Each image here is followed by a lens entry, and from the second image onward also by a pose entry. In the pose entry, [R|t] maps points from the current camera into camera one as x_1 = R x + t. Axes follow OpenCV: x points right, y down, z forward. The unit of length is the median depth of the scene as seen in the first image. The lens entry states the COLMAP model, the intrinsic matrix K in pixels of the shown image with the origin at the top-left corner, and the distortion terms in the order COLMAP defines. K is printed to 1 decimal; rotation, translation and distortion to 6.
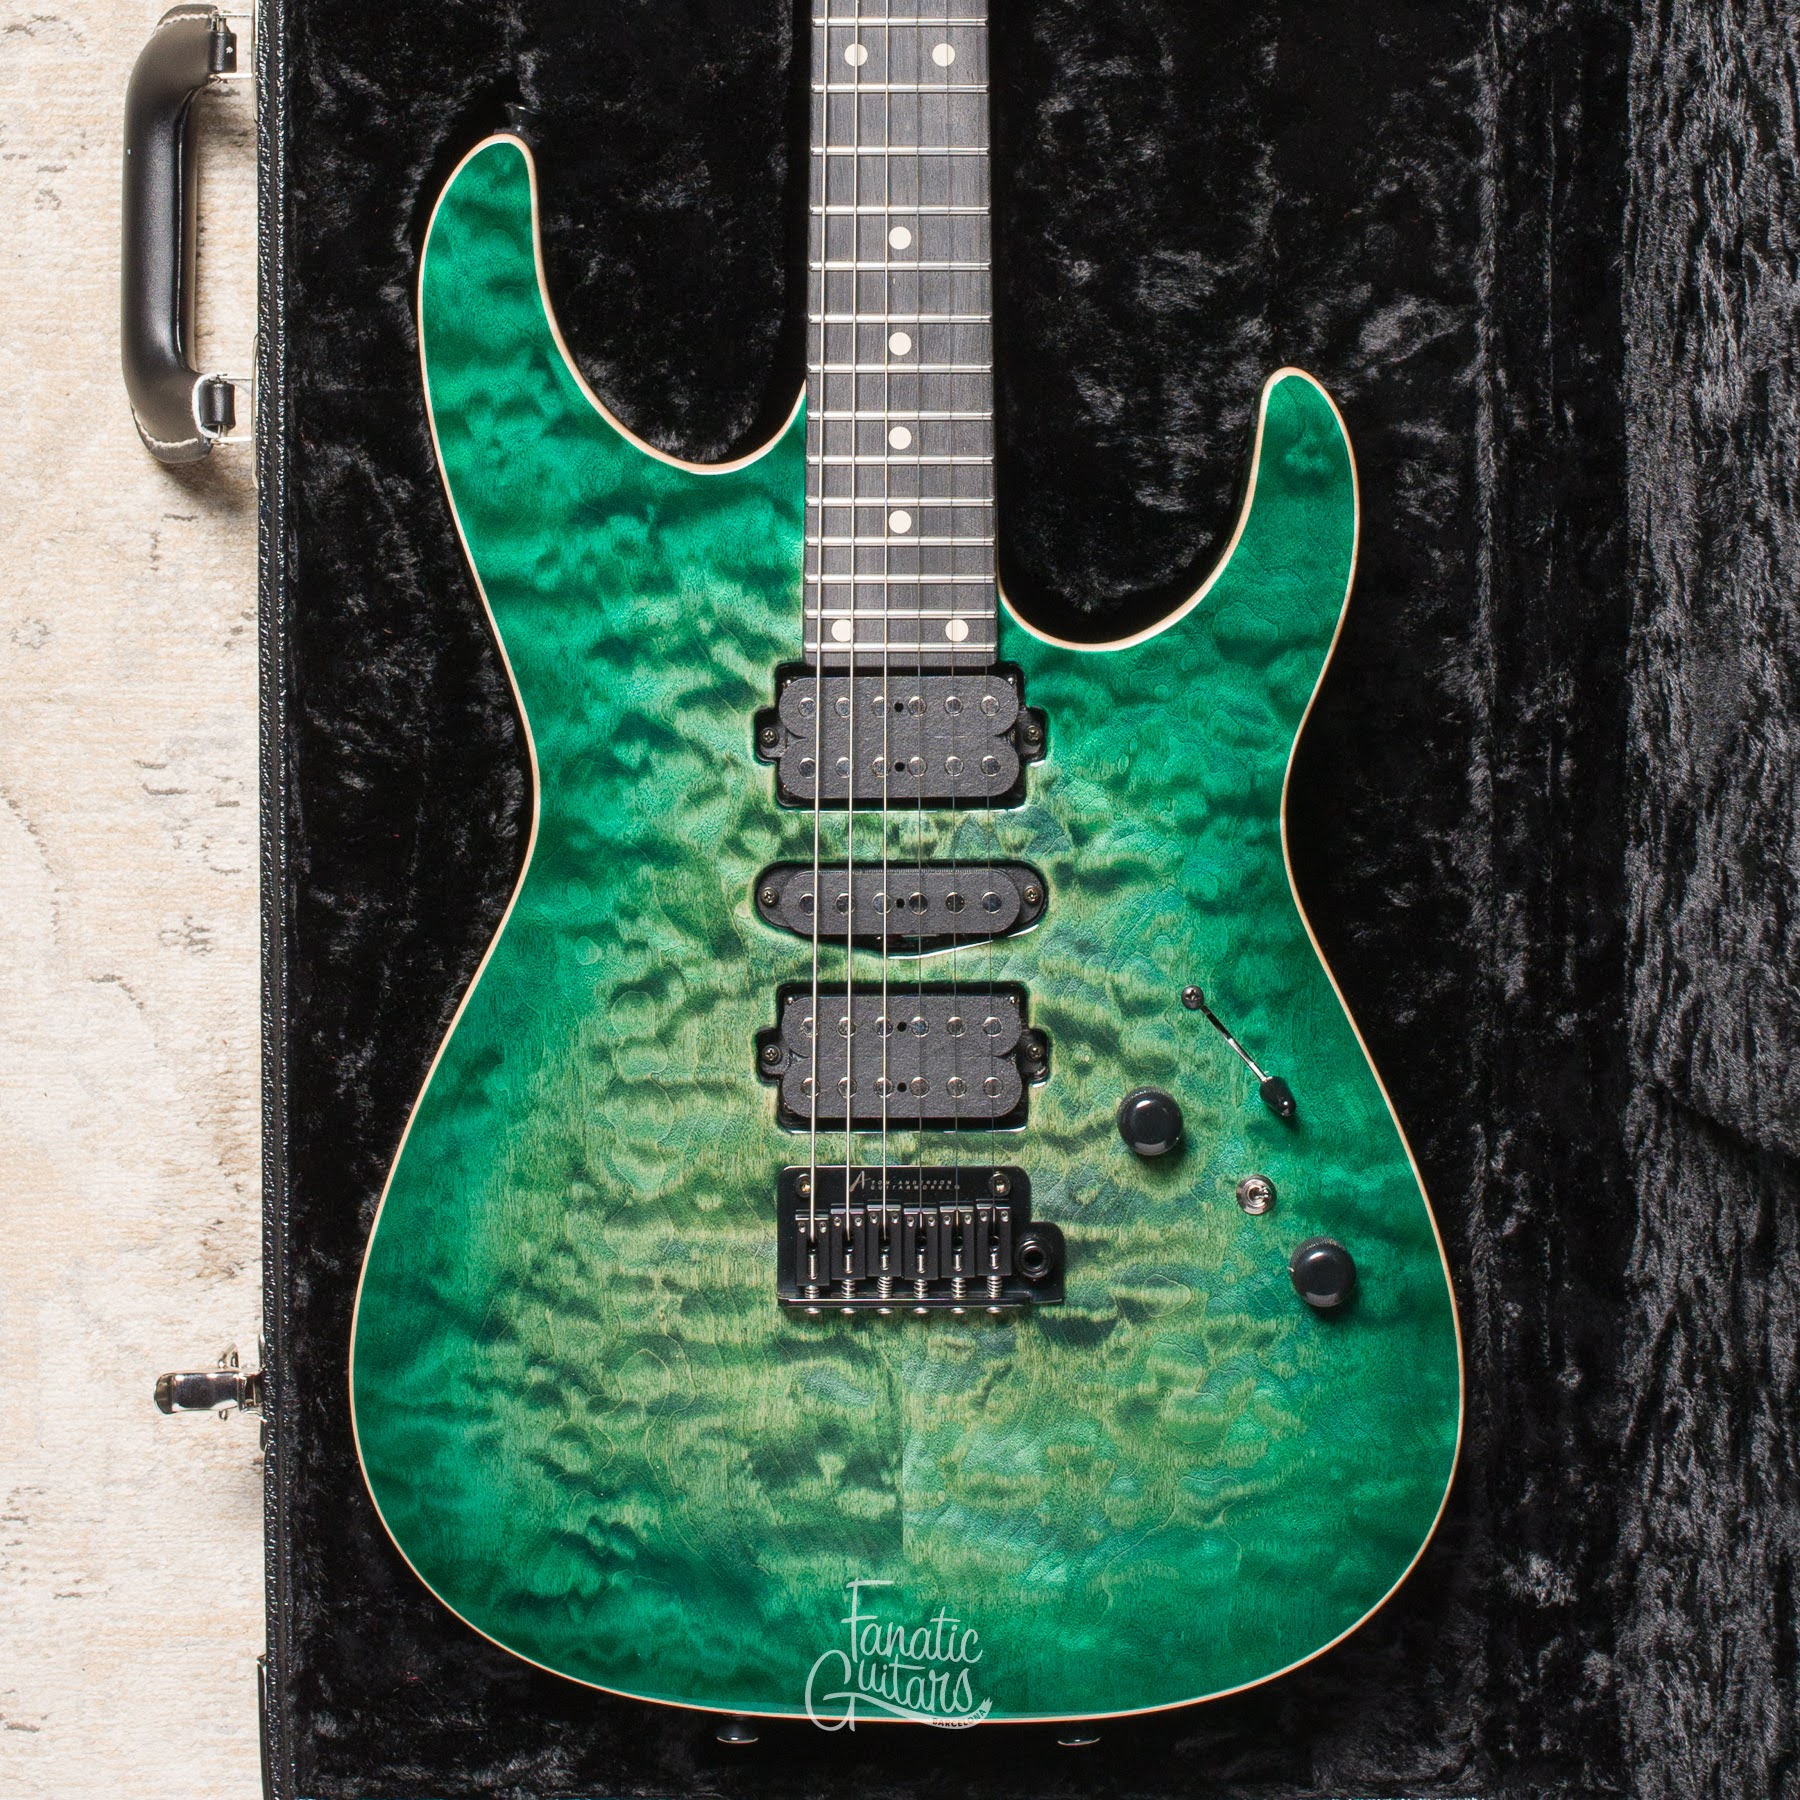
lens RADIAL K [[5041.0, 0, 854.6], [0, 5041.0, 479.4], [0, 0, 1]] dist [-0.042259, 0.000000]
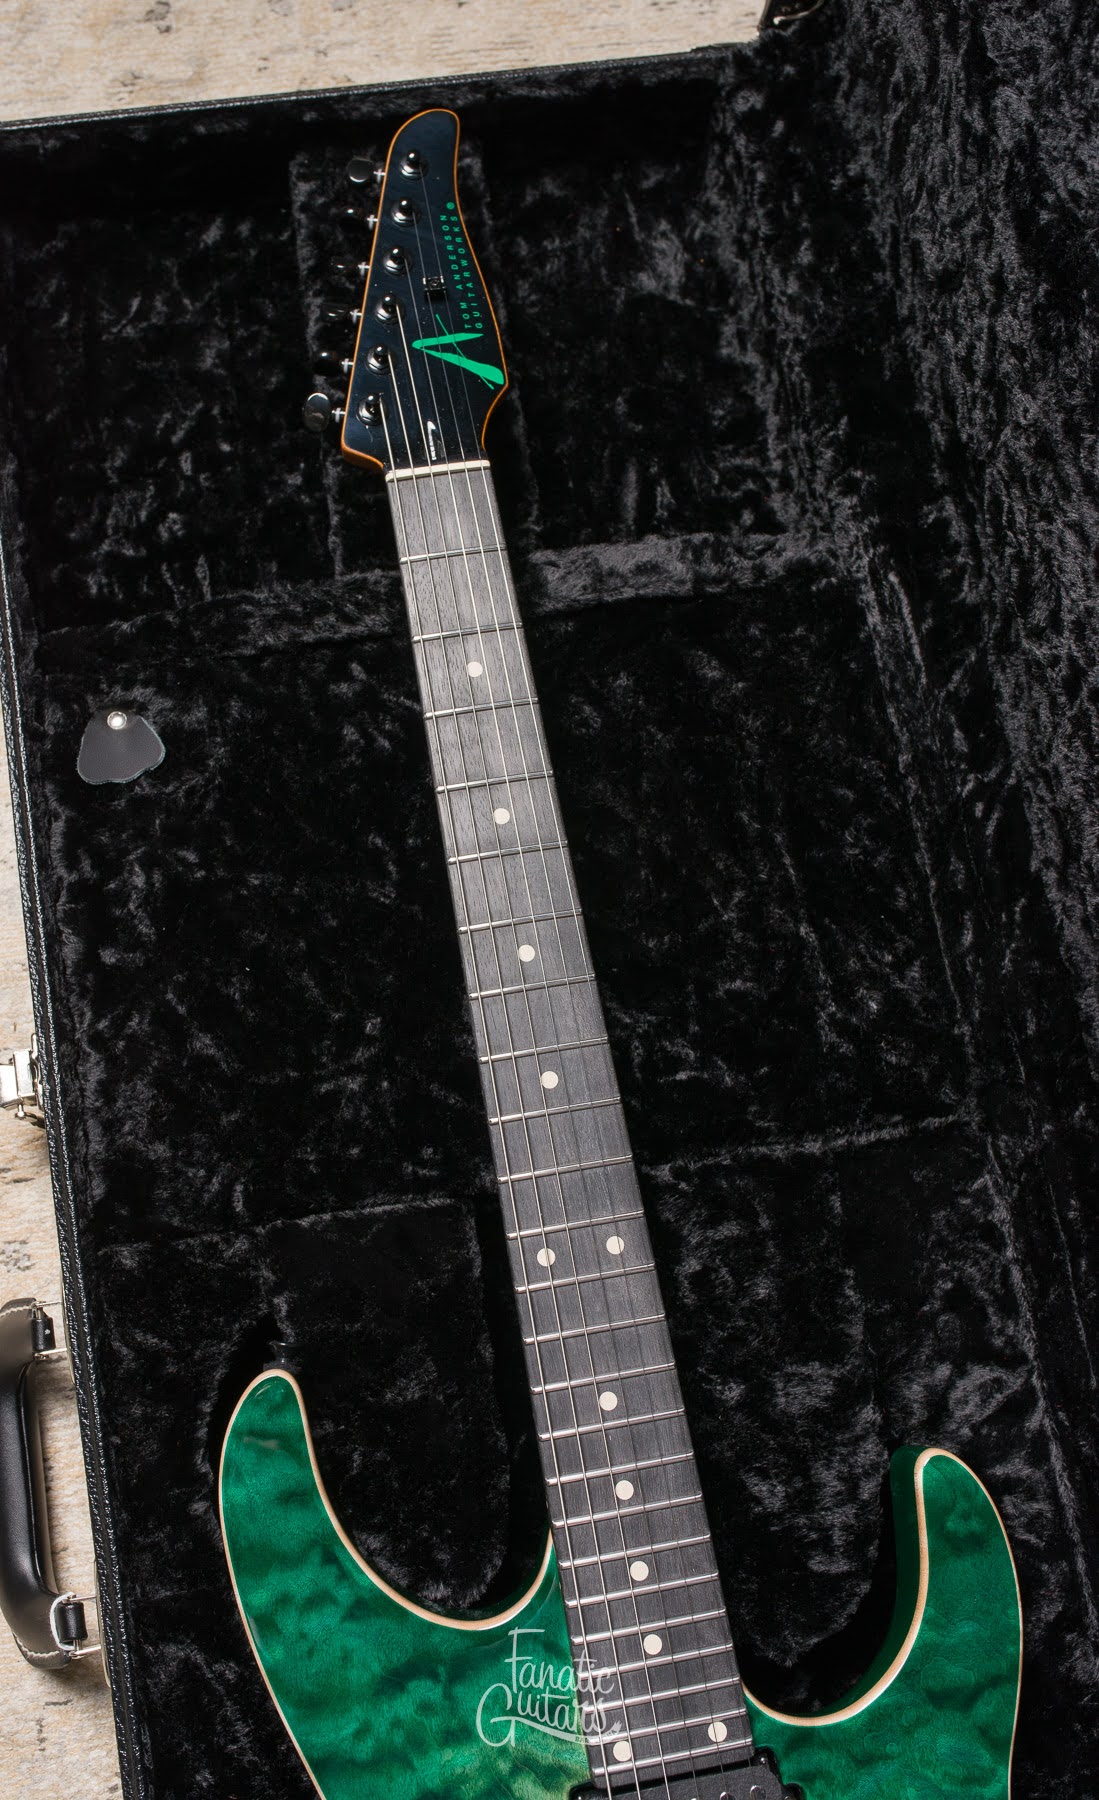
lens RADIAL K [[1749.7, 0, 489.2], [0, 1749.7, 904.2], [0, 0, 1]] dist [-0.041535, 0.000000]
pose [[0.983756, -0.149581, 0.099244, -0.042979], [0.170266, 0.952651, -0.251923, -0.060687], [-0.056862, 0.264729, 0.962645, 0.560788]]
